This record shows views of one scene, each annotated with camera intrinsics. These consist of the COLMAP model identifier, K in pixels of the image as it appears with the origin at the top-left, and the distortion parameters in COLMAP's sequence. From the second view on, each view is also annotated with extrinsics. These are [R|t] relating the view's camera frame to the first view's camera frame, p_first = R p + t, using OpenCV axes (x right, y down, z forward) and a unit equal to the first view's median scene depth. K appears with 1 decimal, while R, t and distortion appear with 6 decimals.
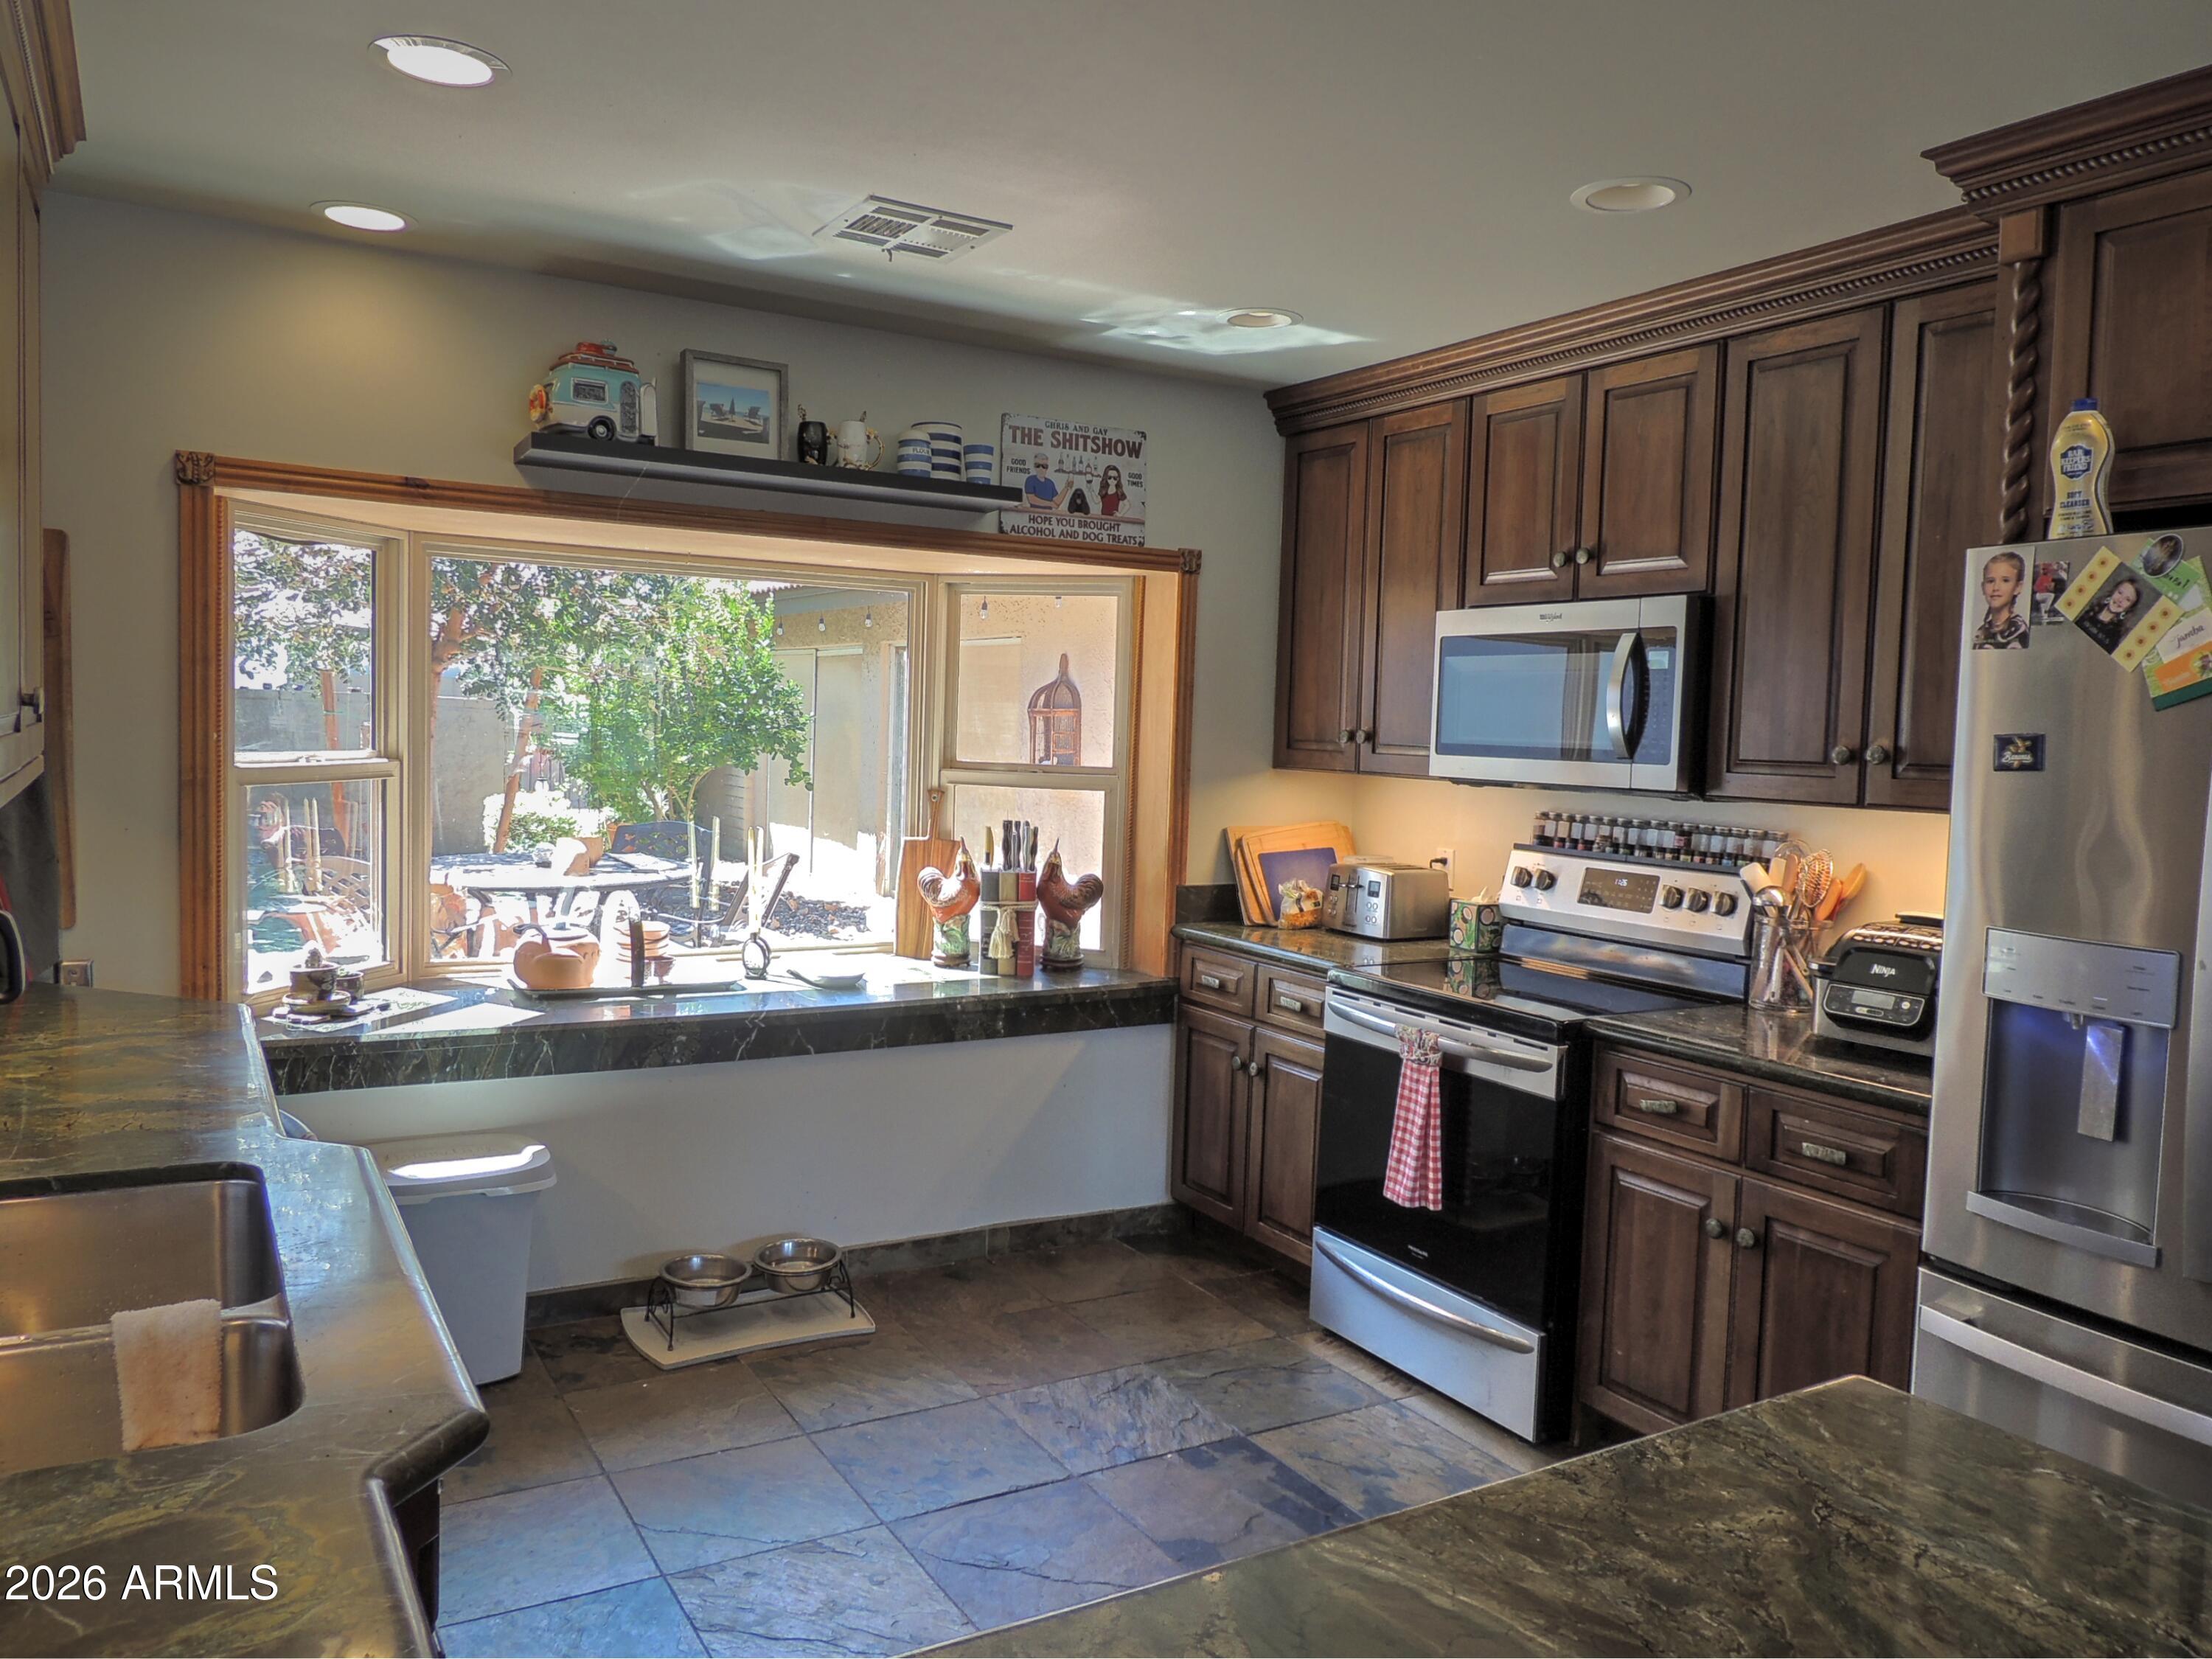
lens RADIAL K [[1610.0, 0, 1115.1], [0, 1610.0, 825.9], [0, 0, 1]] dist [-0.003219, -0.010947]
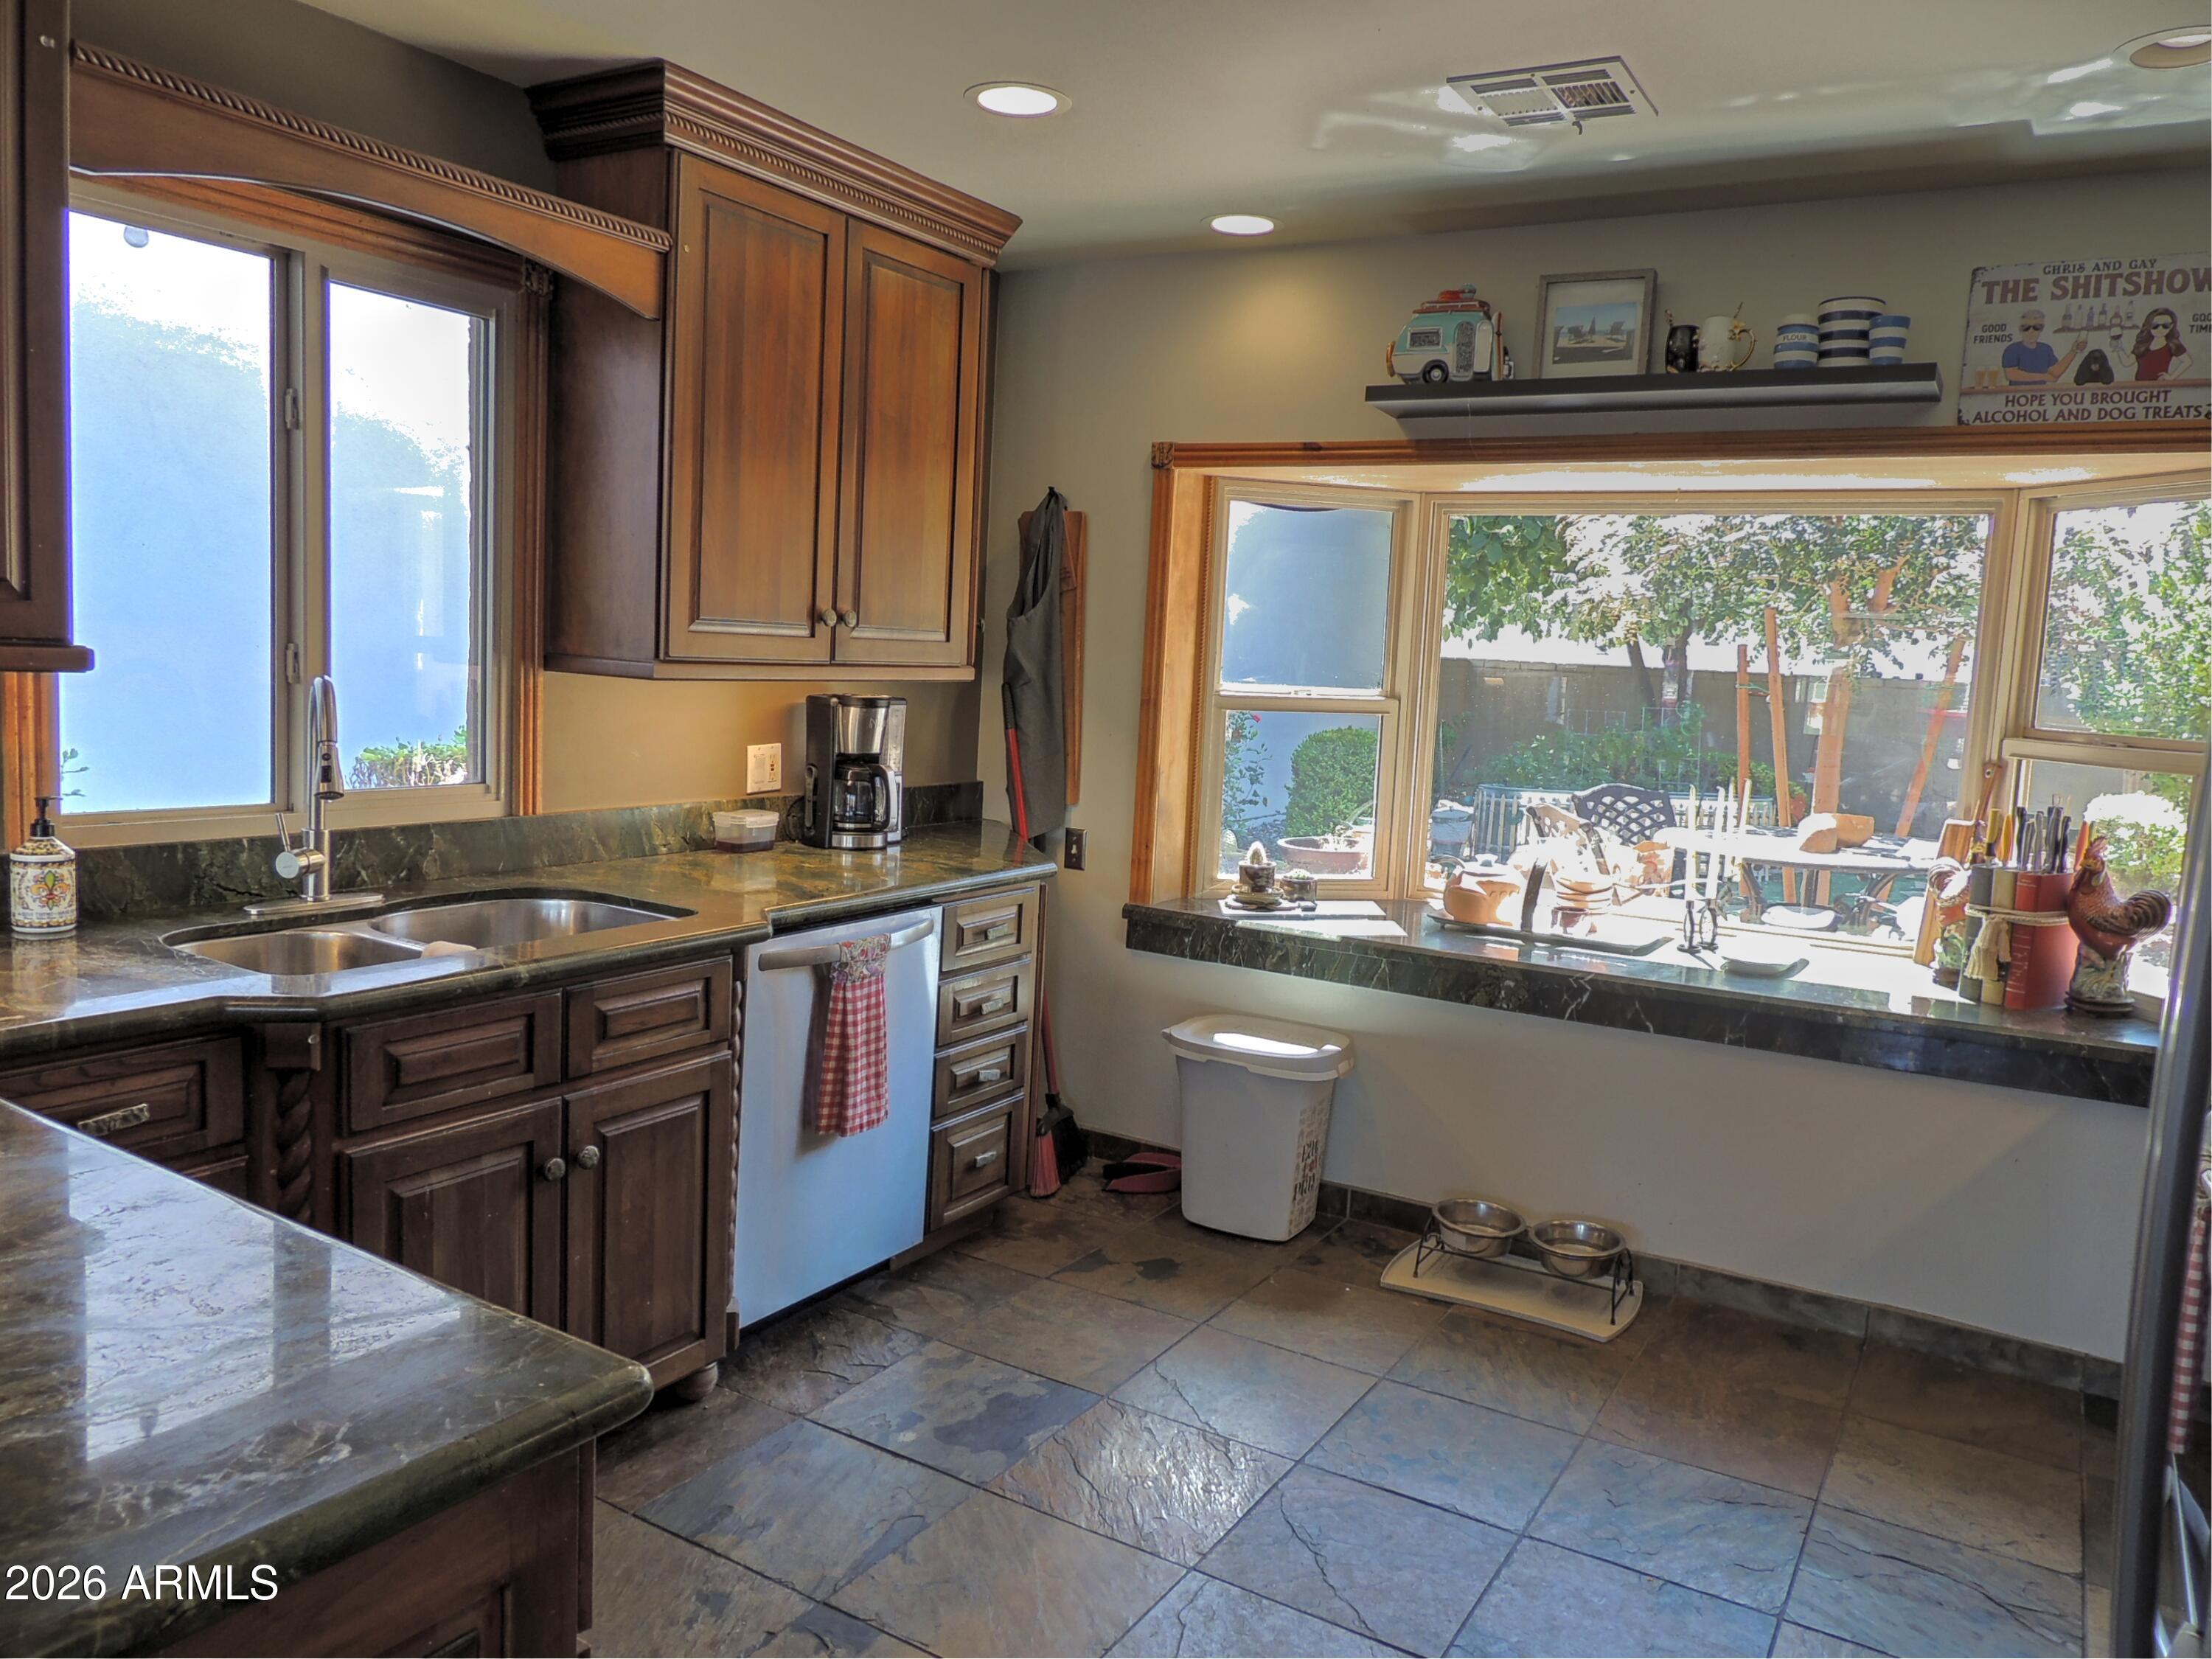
lens RADIAL K [[1610.0, 0, 1115.1], [0, 1610.0, 825.9], [0, 0, 1]] dist [-0.003219, -0.010947]
pose [[0.476300, 0.087770, -0.874891, 0.459738], [-0.089003, 0.994708, 0.051336, 0.006895], [0.874766, 0.053417, 0.481591, 0.303954]]
